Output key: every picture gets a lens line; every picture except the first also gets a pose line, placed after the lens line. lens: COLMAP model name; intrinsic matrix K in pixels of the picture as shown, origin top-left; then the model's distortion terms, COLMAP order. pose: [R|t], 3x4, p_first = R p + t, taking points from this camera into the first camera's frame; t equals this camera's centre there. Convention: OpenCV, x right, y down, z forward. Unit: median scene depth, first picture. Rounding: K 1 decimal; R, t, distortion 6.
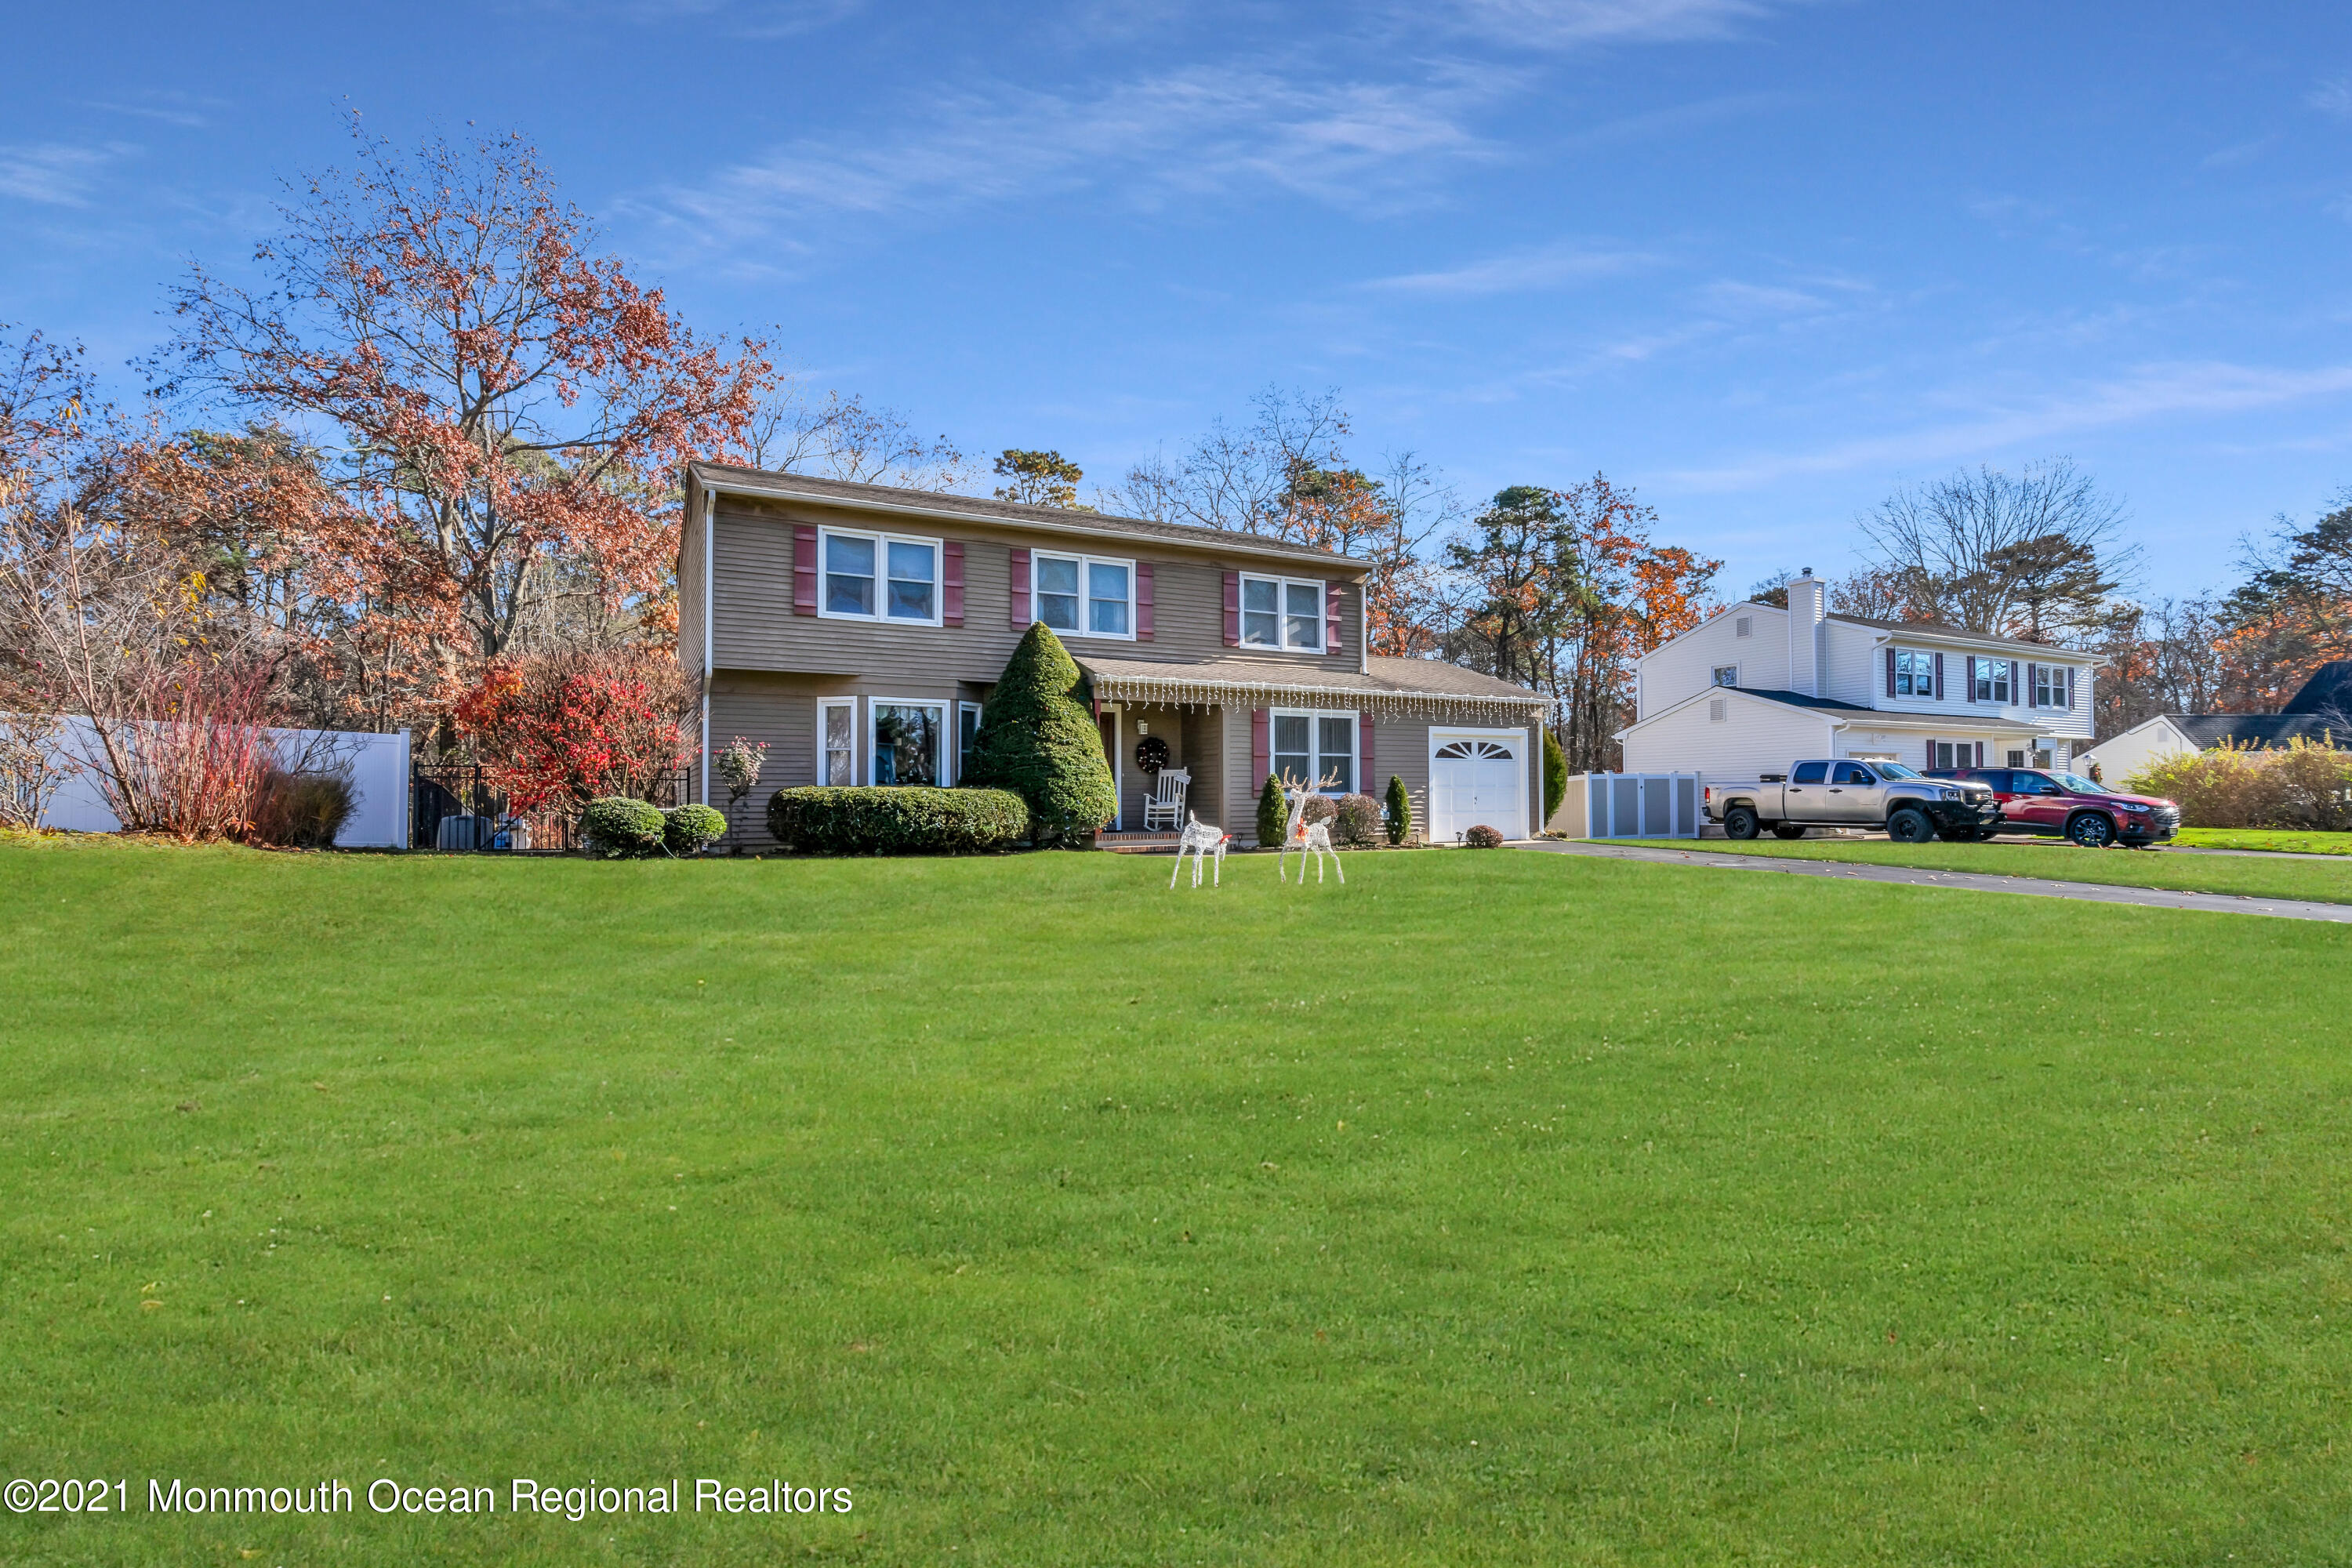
lens RADIAL K [[1081.3, 0, 1178.9], [0, 1081.3, 795.4], [0, 0, 1]] dist [0.001990, 0.009188]
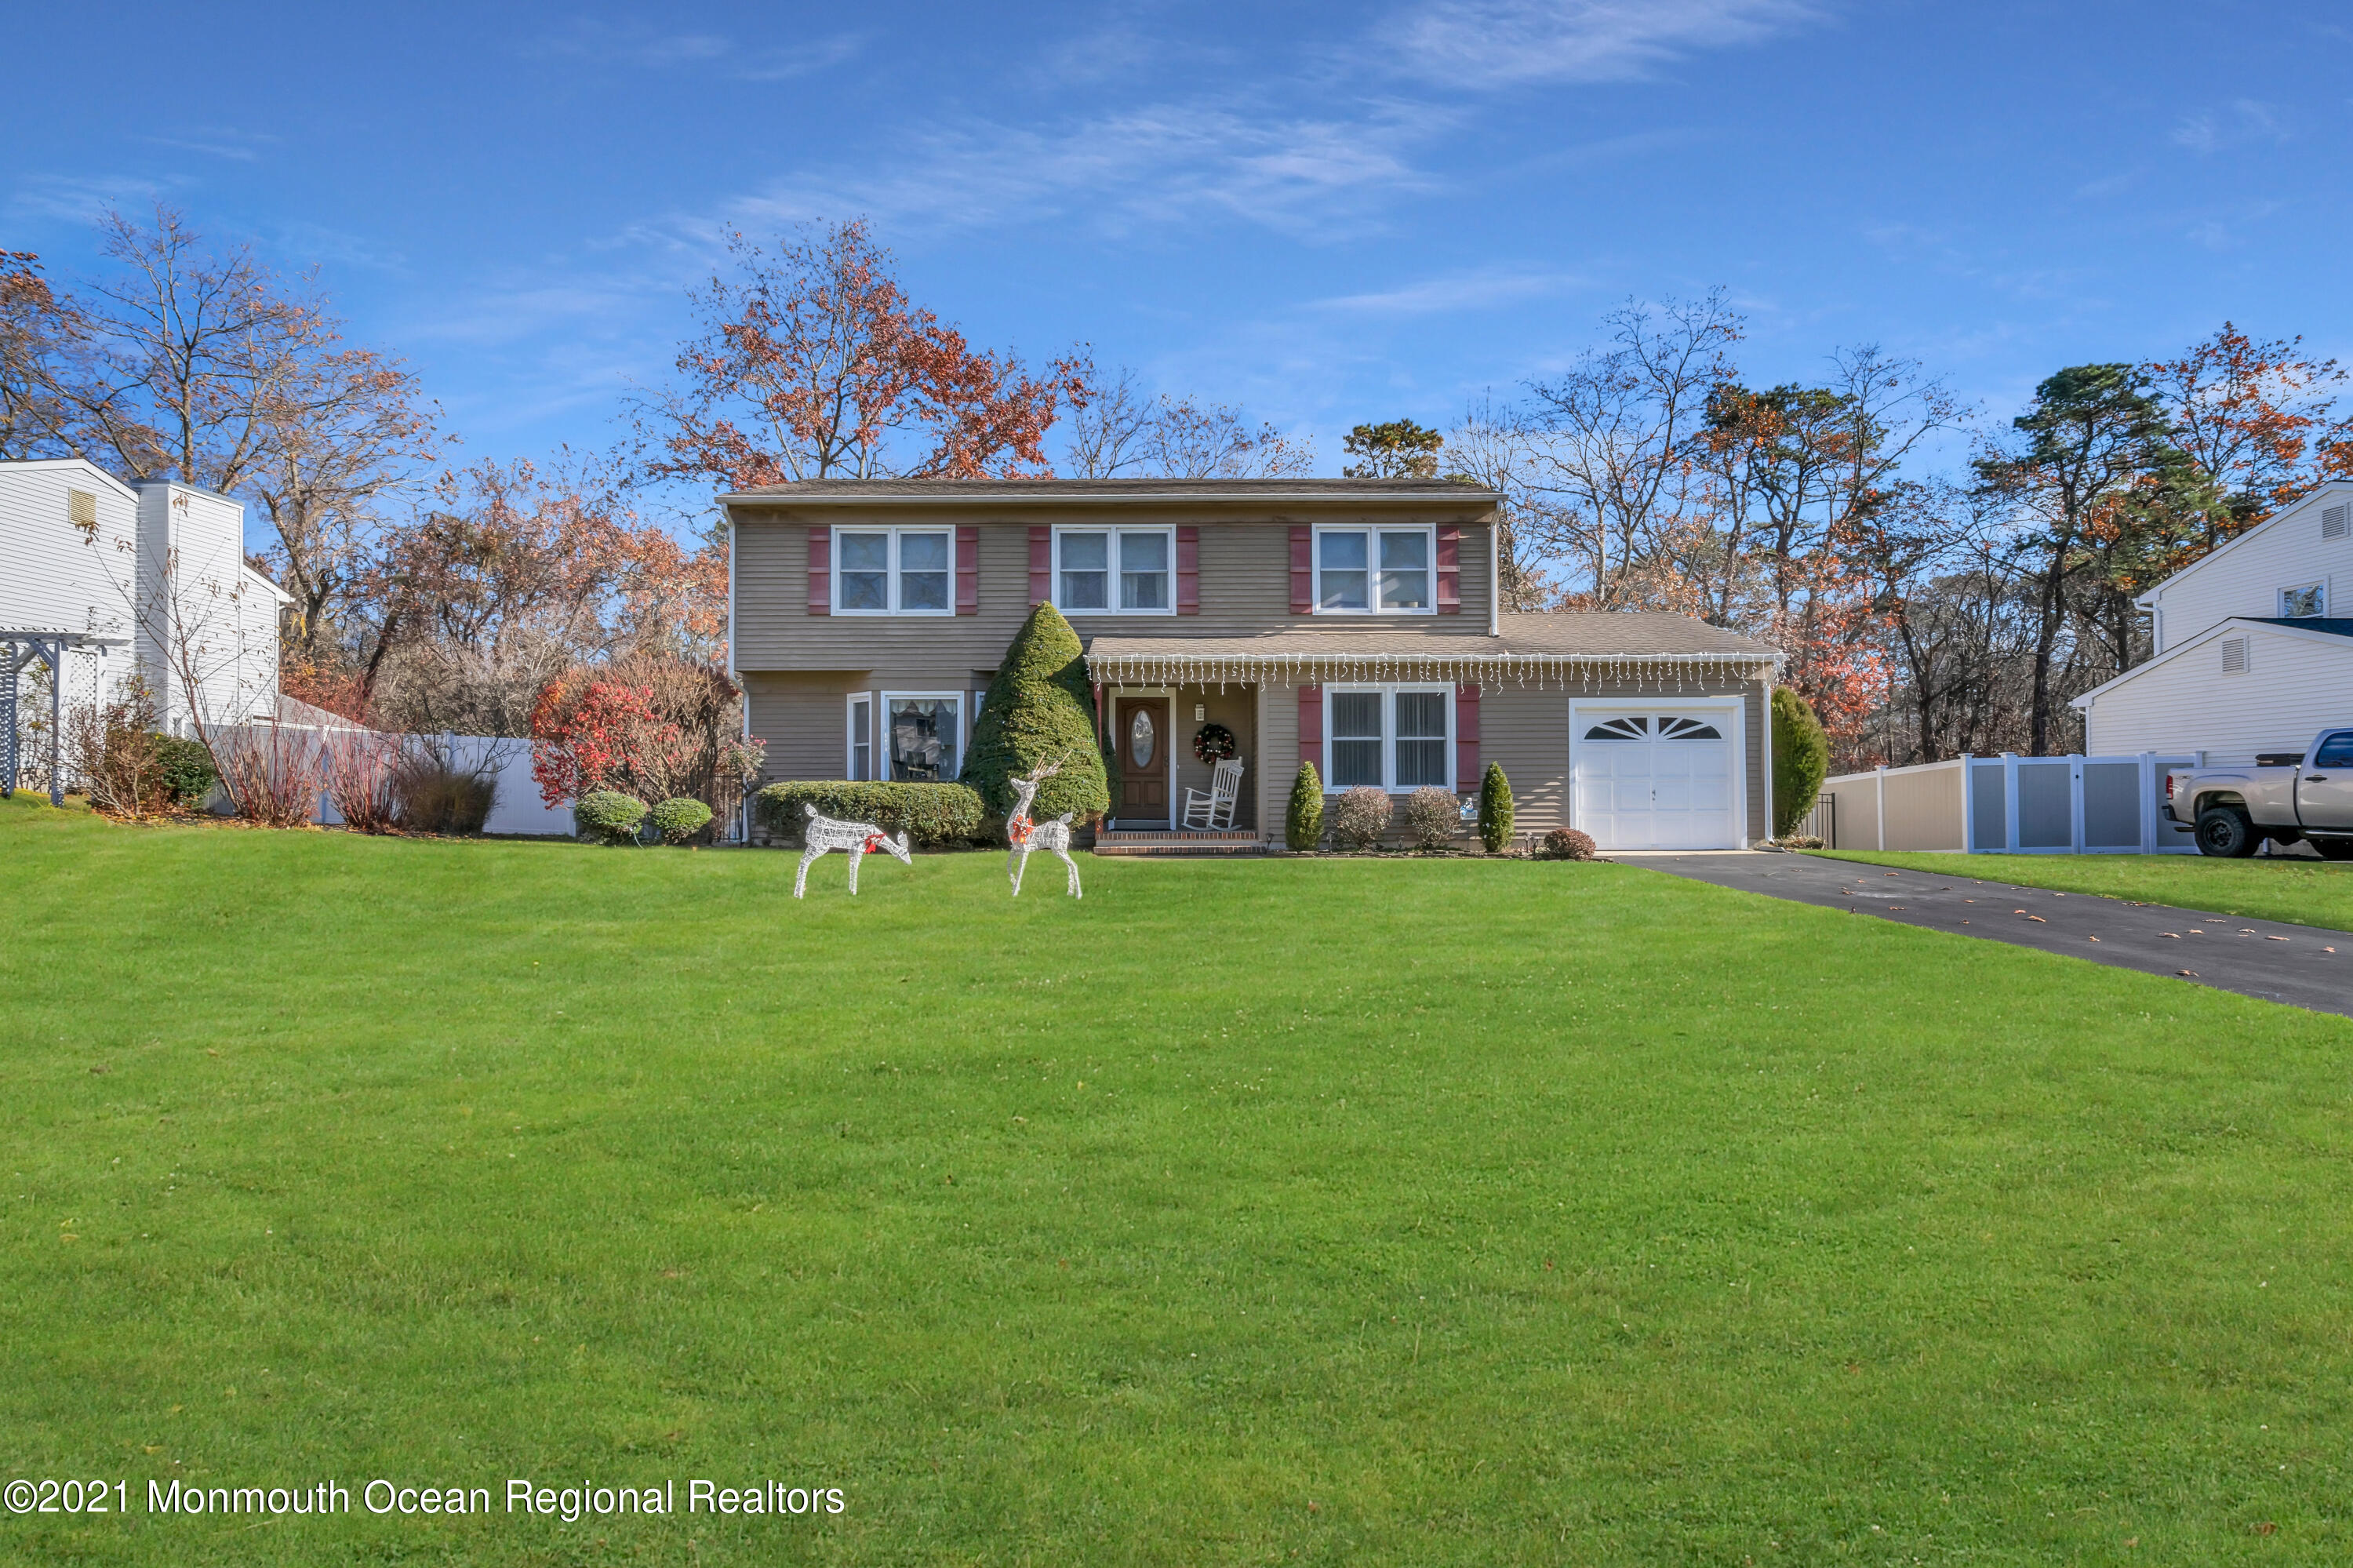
lens RADIAL K [[1107.2, 0, 1176.5], [0, 1107.2, 784.0], [0, 0, 1]] dist [-0.001538, 0.000671]
pose [[0.887700, -0.005242, -0.460392, 0.361232], [0.001629, 0.999965, -0.008244, 0.002745], [0.460419, 0.006568, 0.887678, 0.185930]]
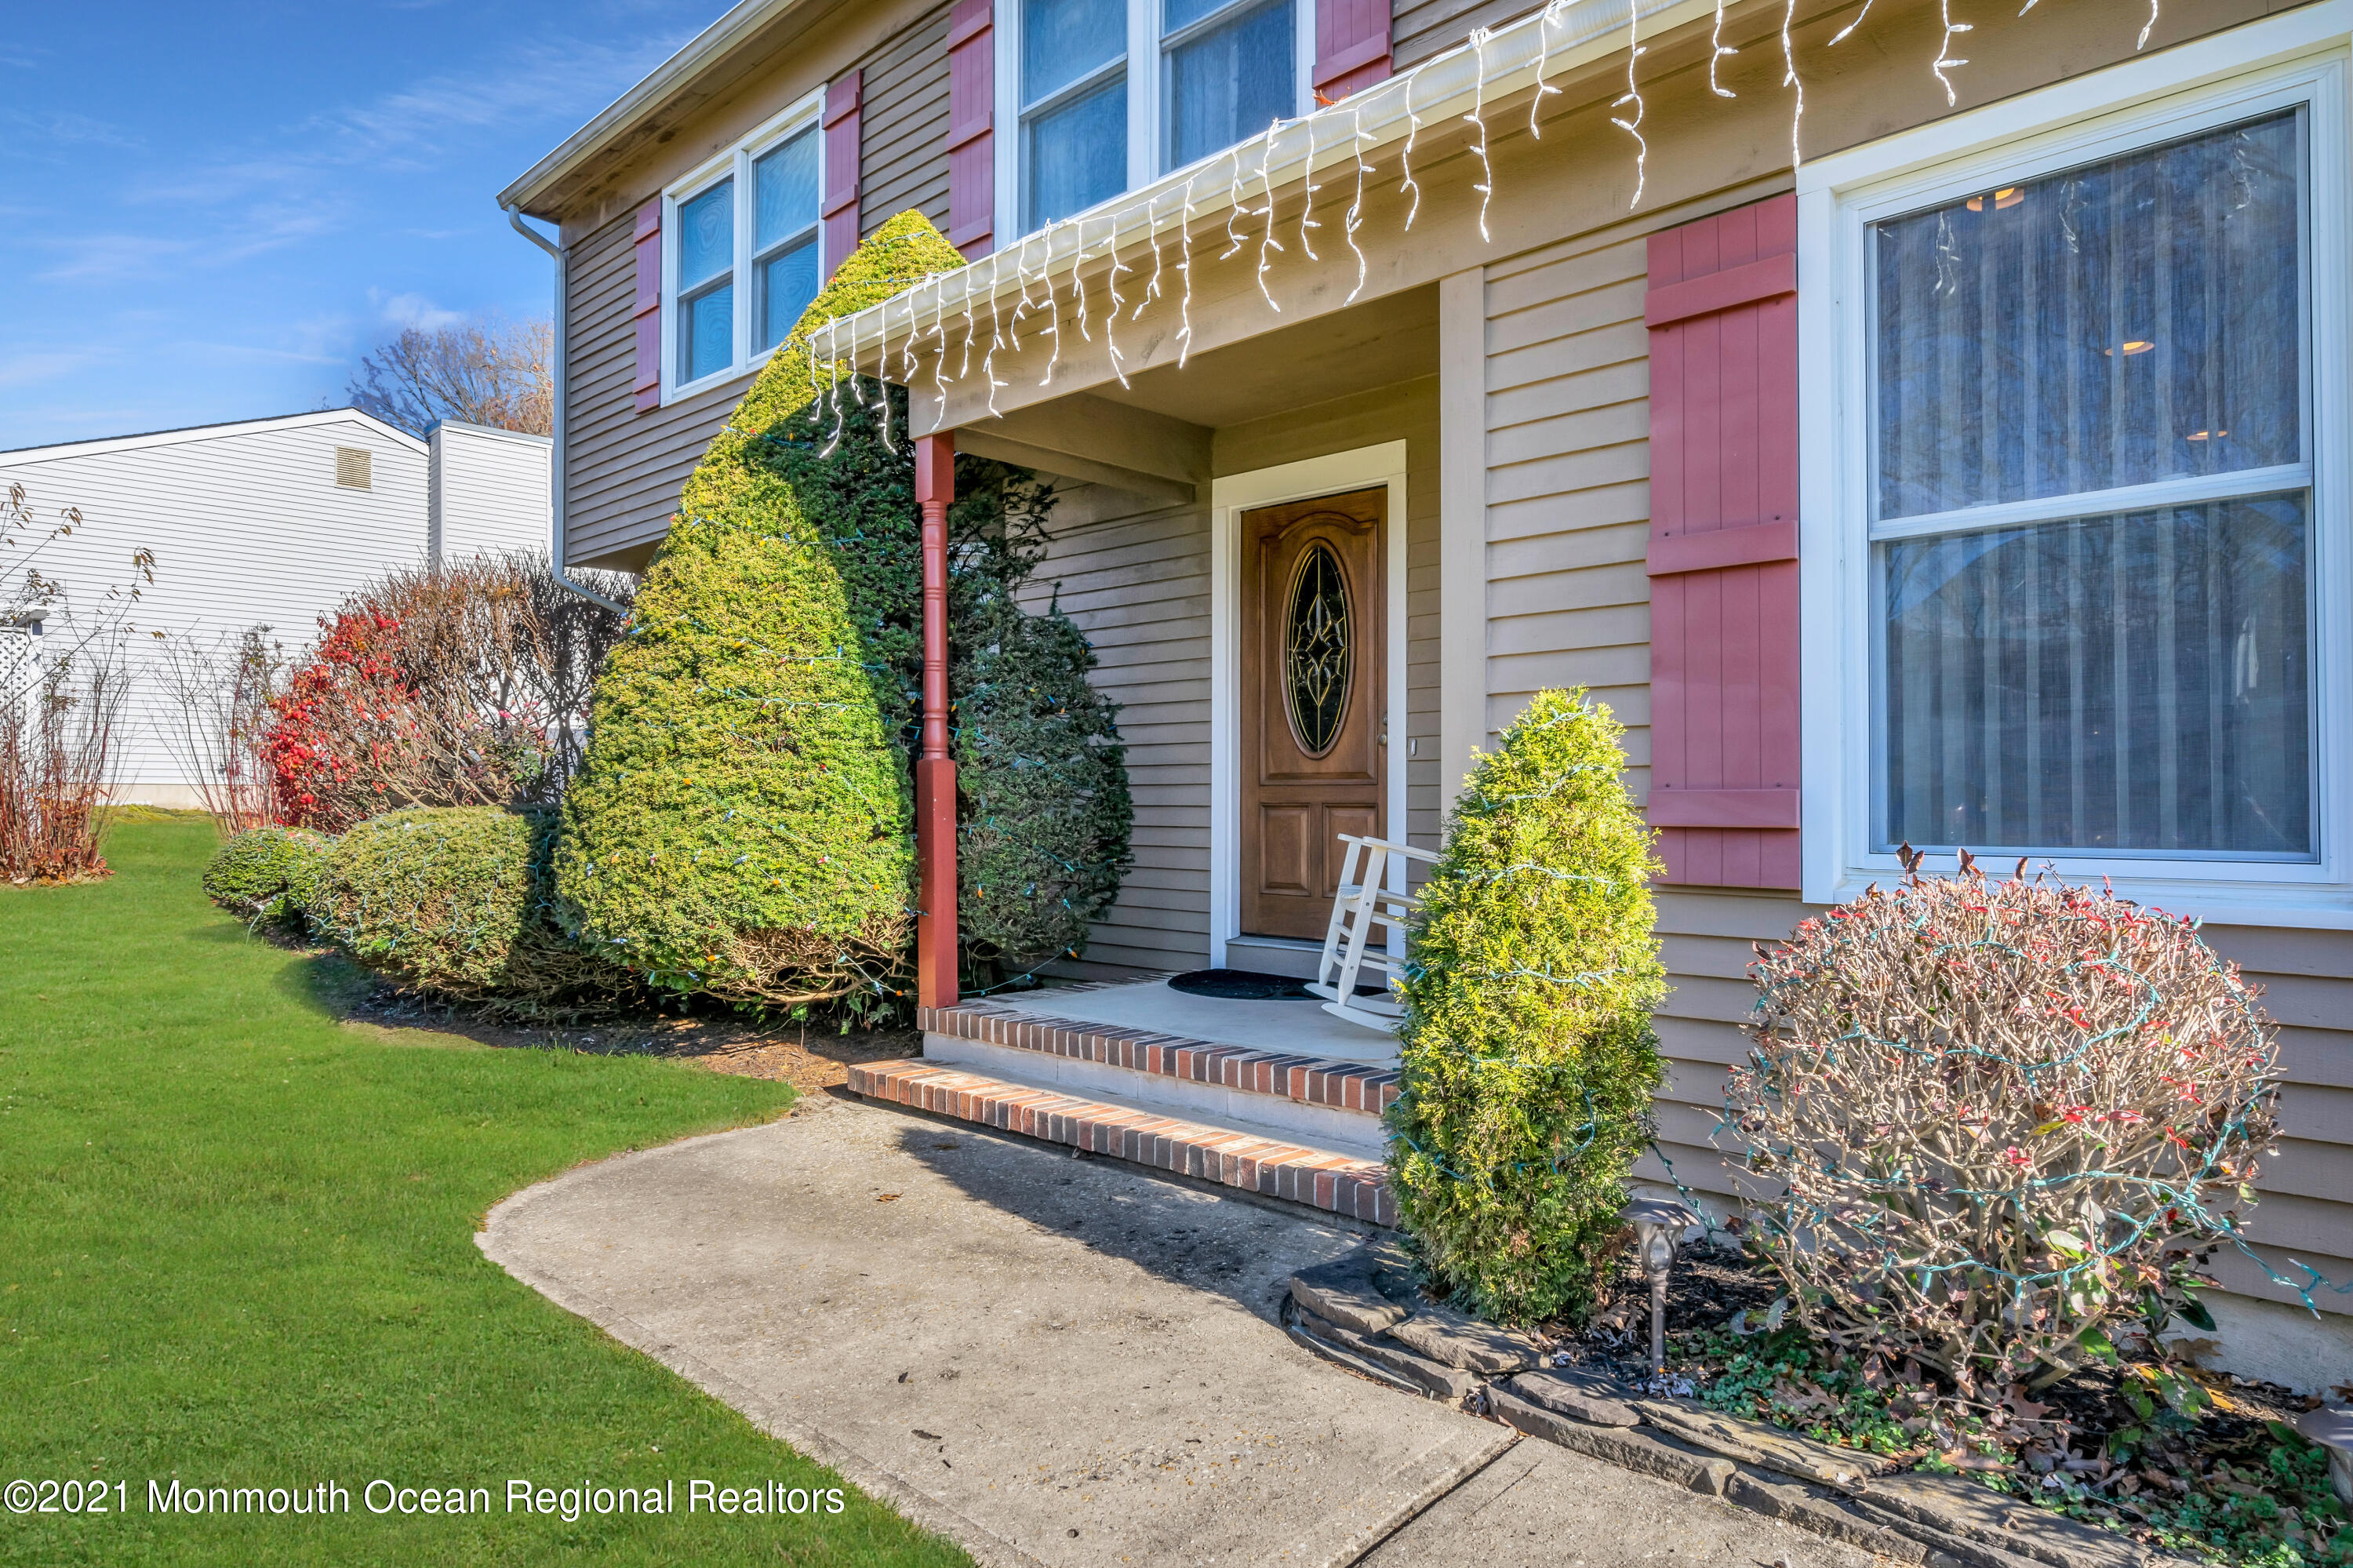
lens RADIAL K [[1376.1, 0, 1176.5], [0, 1376.1, 784.0], [0, 0, 1]] dist [0.001572, 0.000165]
pose [[0.316488, -0.010483, -0.948539, 0.204514], [0.000302, 0.999940, -0.010951, -0.008136], [0.948596, 0.003179, 0.316472, 0.846990]]
